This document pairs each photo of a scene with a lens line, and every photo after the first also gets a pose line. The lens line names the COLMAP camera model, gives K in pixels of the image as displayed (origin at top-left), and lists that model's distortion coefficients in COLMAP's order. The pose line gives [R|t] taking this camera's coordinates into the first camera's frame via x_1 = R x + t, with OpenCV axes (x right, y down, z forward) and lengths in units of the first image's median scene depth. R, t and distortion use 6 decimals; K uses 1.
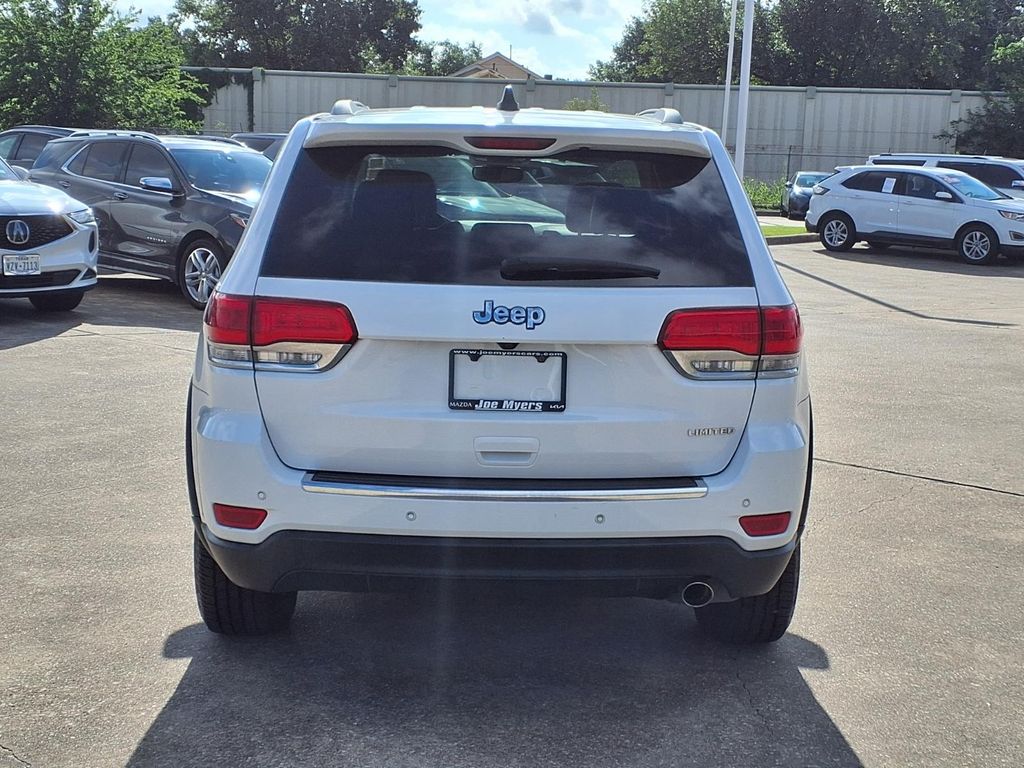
lens RADIAL K [[1427.7, 0, 523.6], [0, 1427.7, 384.0], [0, 0, 1]] dist [0.252990, -0.861290]
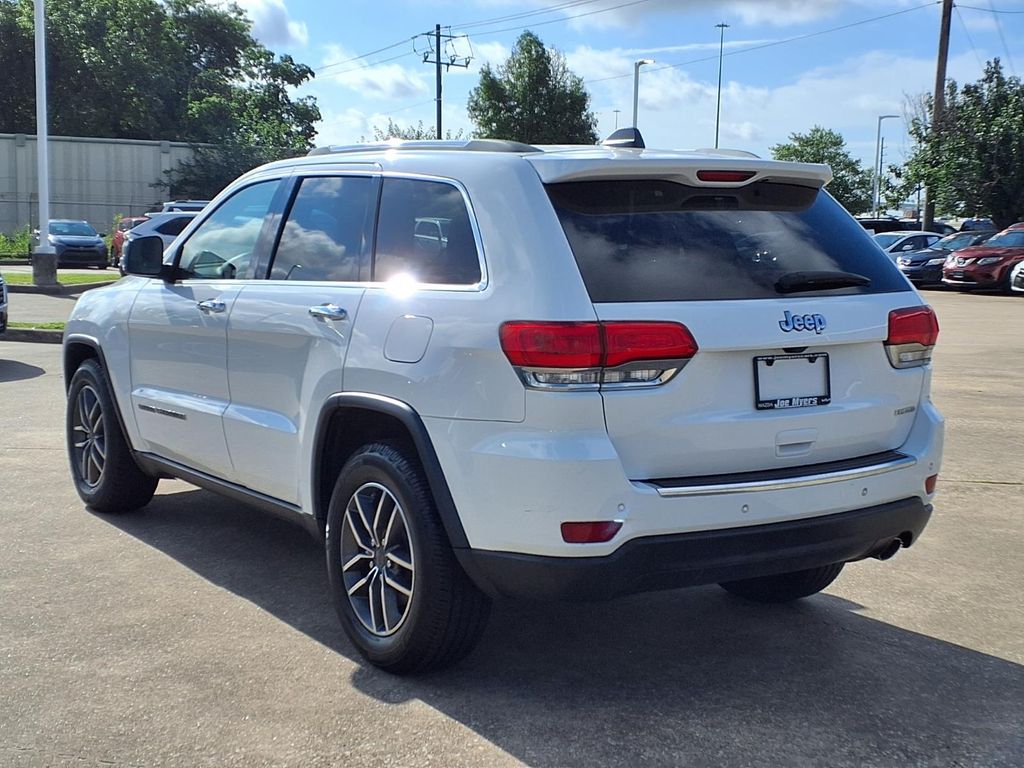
lens RADIAL K [[1410.8, 0, 512.0], [0, 1410.8, 384.0], [0, 0, 1]] dist [0.247256, -0.809052]
pose [[0.841827, -0.080011, 0.533784, -0.796067], [0.097010, 0.995276, -0.003808, -0.016976], [-0.530957, 0.054988, 0.845613, 0.156362]]
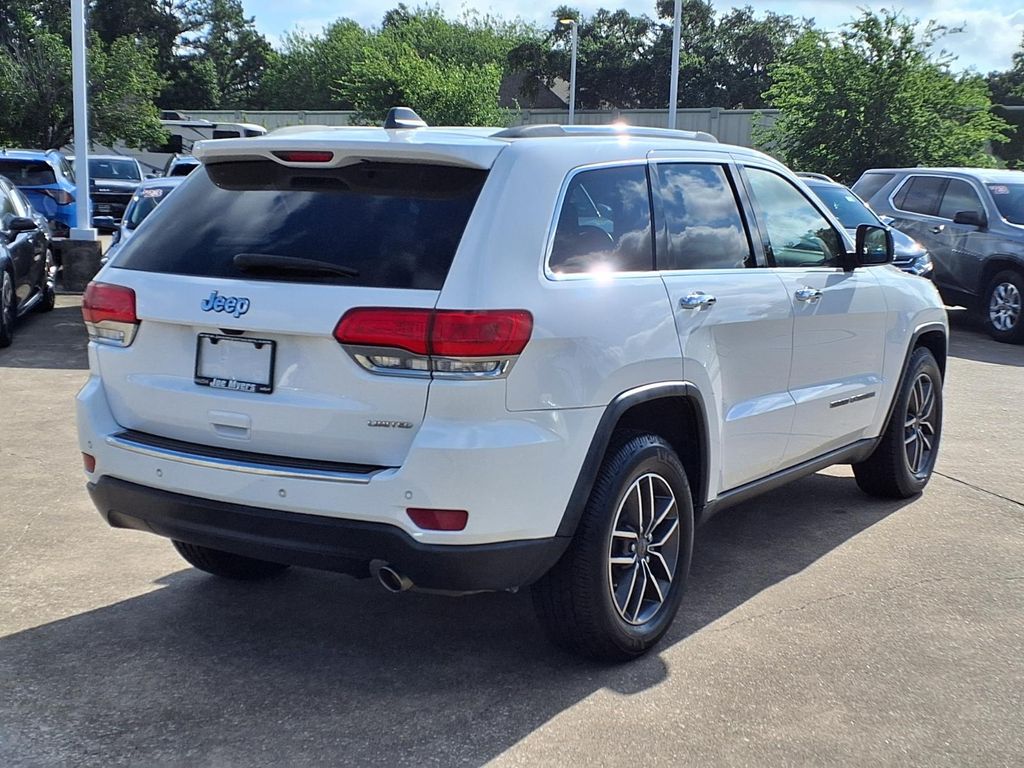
lens RADIAL K [[1410.8, 0, 512.0], [0, 1410.8, 384.0], [0, 0, 1]] dist [0.247256, -0.809052]
pose [[0.823794, 0.068527, -0.562732, 0.796156], [-0.084343, 0.996435, -0.002130, -0.001864], [0.560580, 0.049217, 0.826637, 0.188804]]
